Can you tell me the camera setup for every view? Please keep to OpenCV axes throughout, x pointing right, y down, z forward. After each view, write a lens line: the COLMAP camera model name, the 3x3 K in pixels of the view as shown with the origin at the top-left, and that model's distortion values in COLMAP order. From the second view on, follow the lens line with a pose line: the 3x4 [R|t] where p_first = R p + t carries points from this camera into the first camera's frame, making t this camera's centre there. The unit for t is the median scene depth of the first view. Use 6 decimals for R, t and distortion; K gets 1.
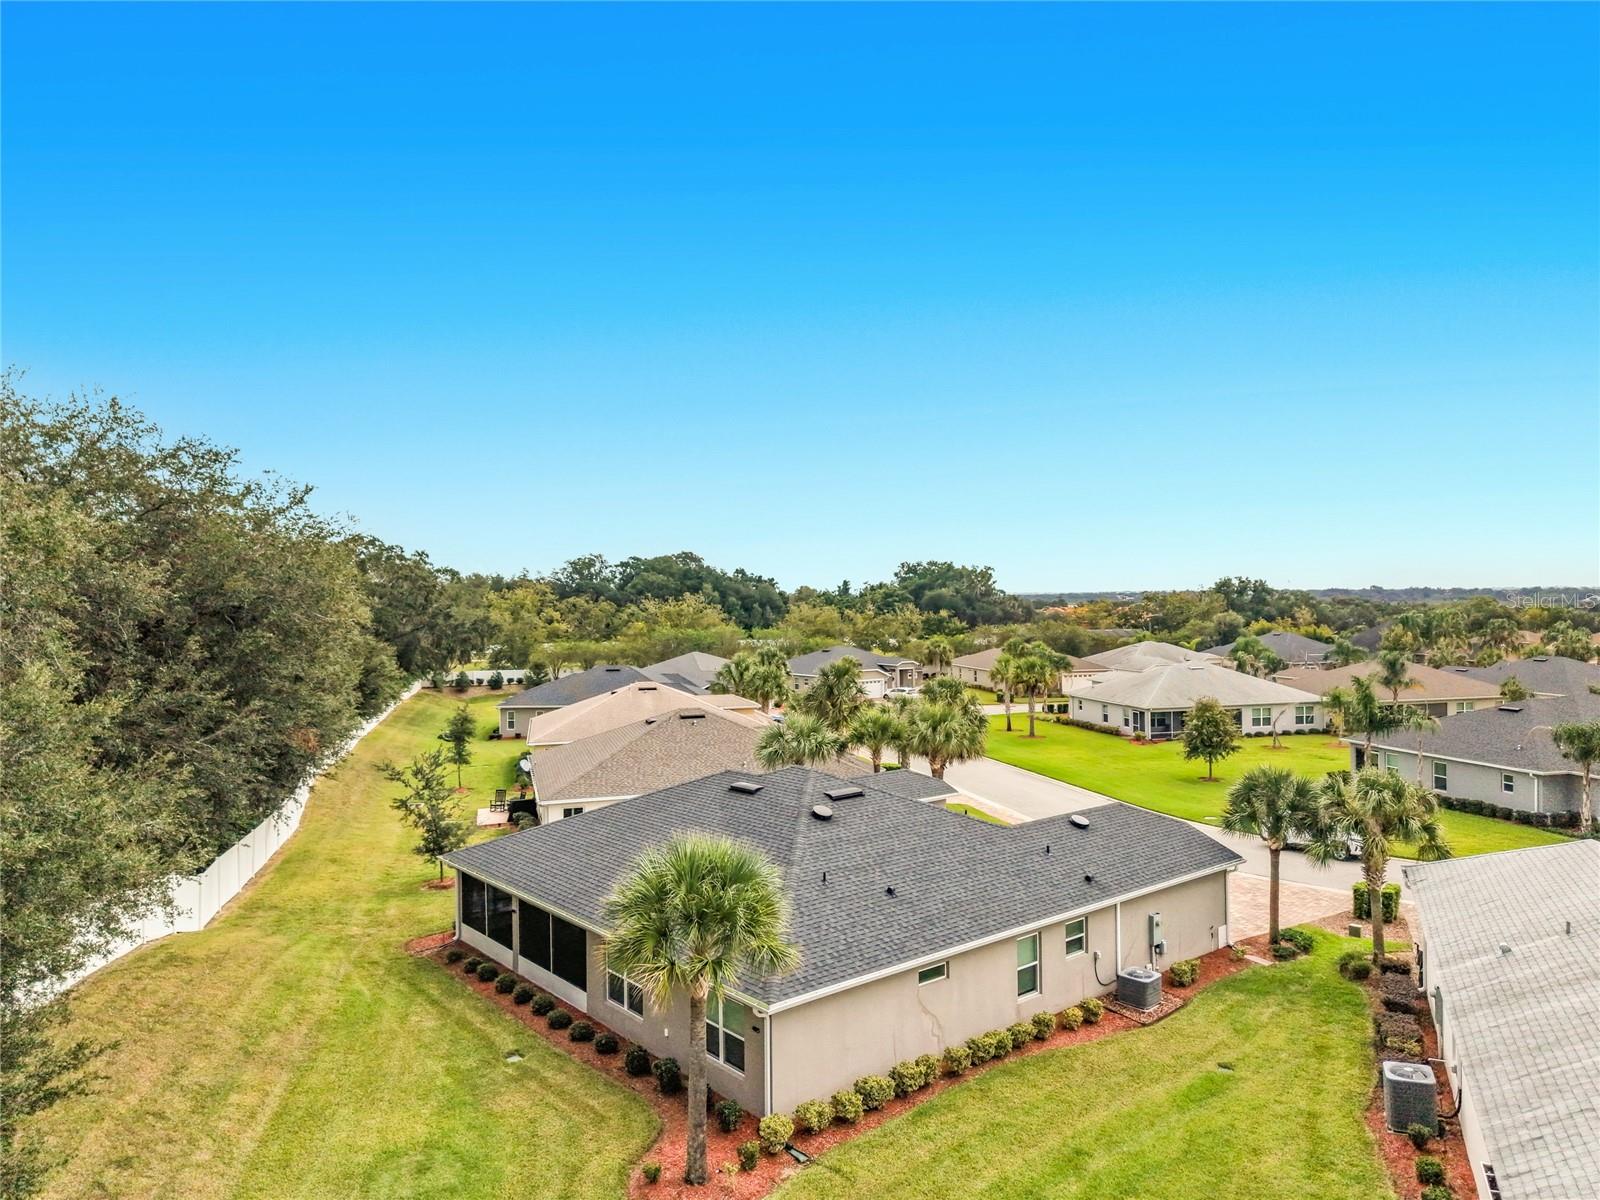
lens RADIAL K [[1120.0, 0, 804.1], [0, 1120.0, 602.9], [0, 0, 1]] dist [-0.001185, -0.007104]
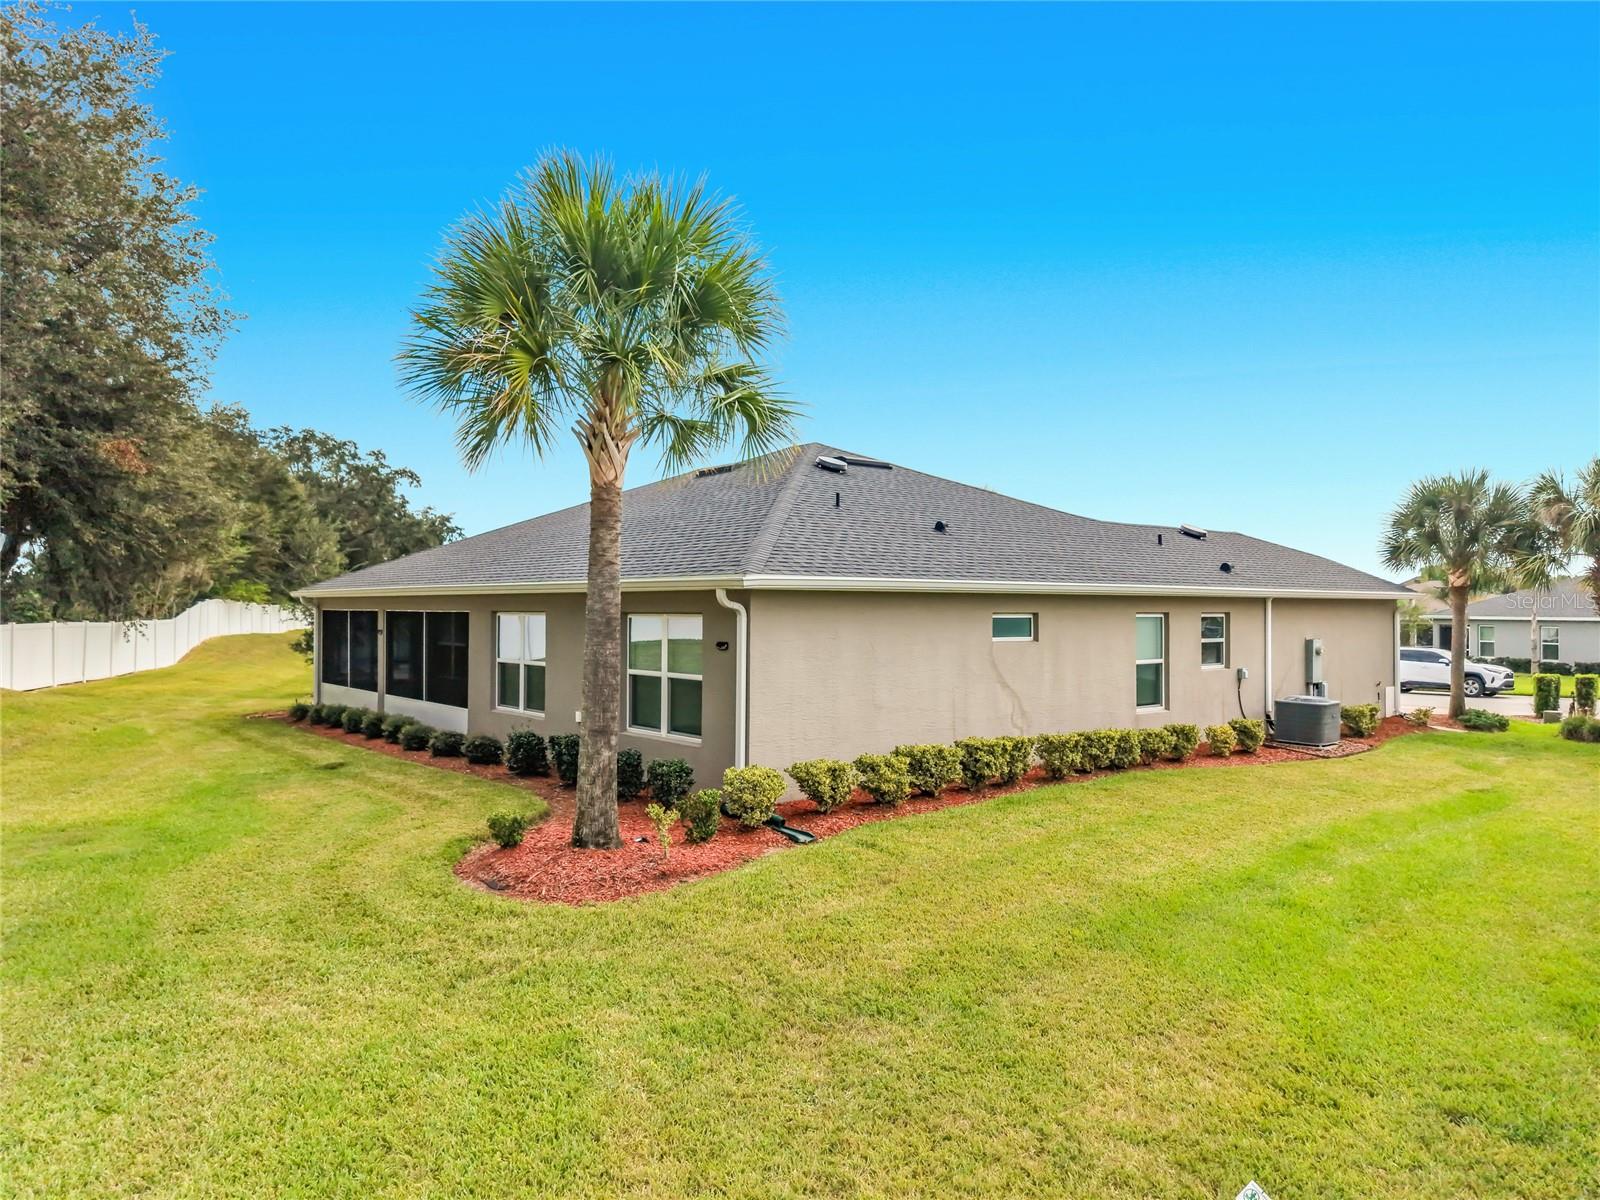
lens RADIAL K [[1120.0, 0, 795.8], [0, 1120.0, 597.8], [0, 0, 1]] dist [-0.001185, -0.007104]
pose [[0.999873, 0.015776, 0.002411, -0.005999], [-0.015763, 0.999861, -0.005429, 0.299144], [-0.002496, 0.005391, 0.999982, 0.361902]]
